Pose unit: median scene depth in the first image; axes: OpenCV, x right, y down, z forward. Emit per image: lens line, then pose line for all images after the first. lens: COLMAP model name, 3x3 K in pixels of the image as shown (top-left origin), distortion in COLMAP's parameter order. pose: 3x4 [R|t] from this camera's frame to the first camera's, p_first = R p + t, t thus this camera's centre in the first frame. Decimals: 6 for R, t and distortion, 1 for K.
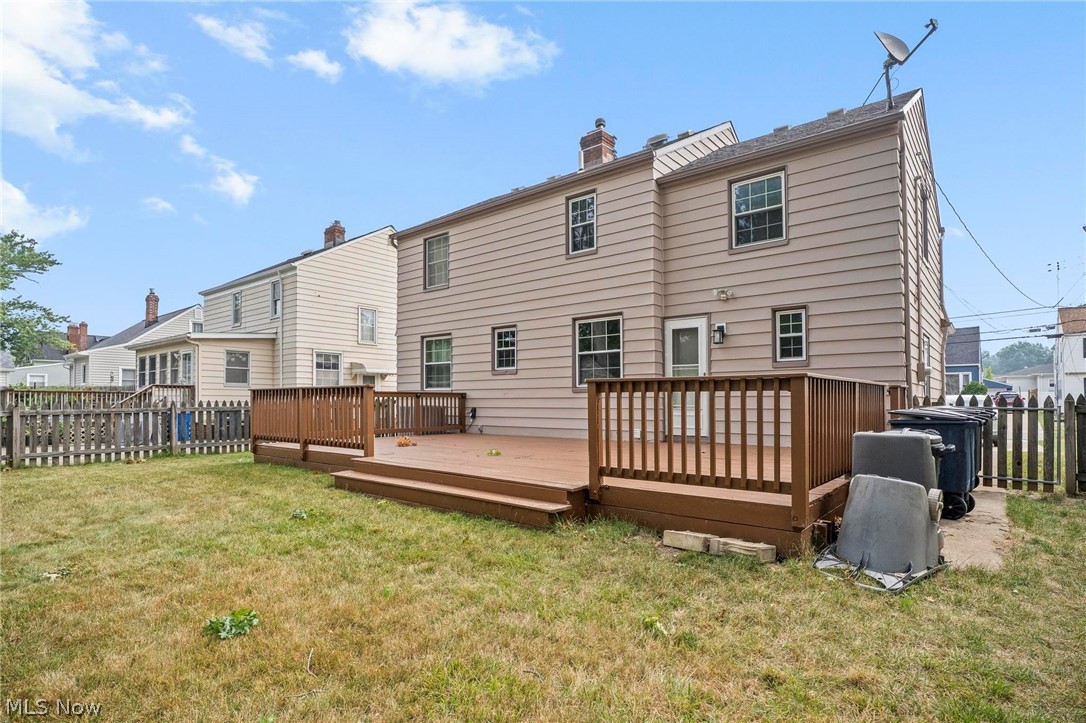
lens RADIAL K [[551.5, 0, 545.7], [0, 551.5, 397.1], [0, 0, 1]] dist [0.002022, 0.000402]
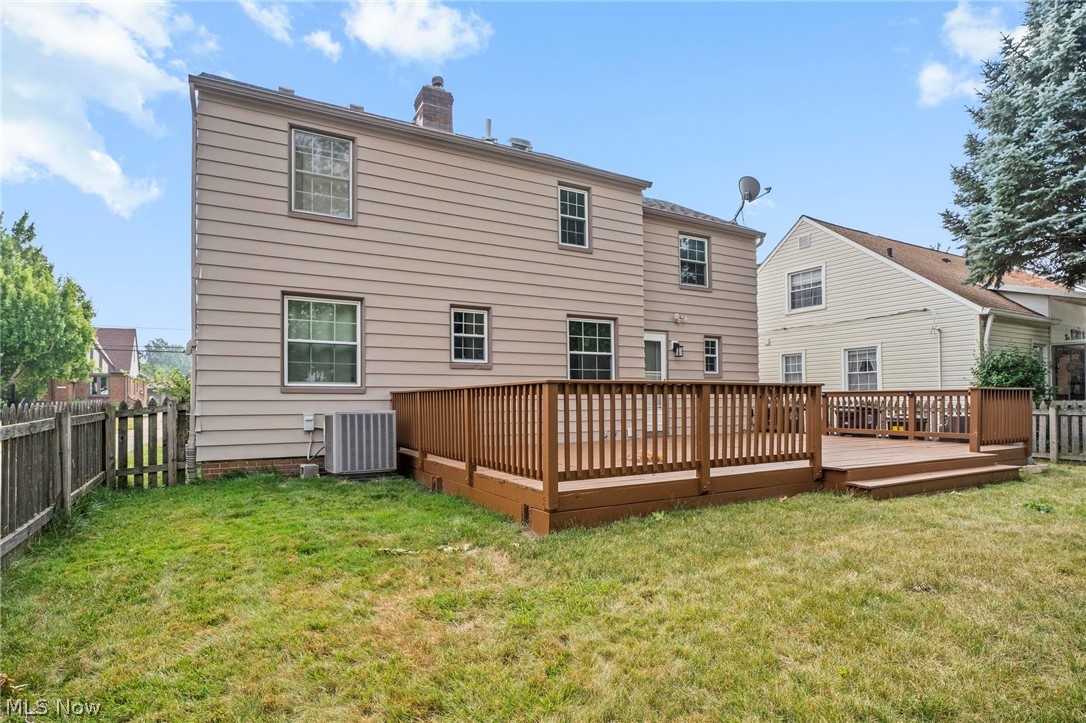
lens RADIAL K [[551.5, 0, 545.7], [0, 551.5, 397.1], [0, 0, 1]] dist [0.002022, 0.000402]
pose [[0.381268, 0.008670, 0.924424, -0.866637], [0.000793, 0.999953, -0.009705, 0.007046], [-0.924464, 0.004433, 0.381243, 0.710583]]
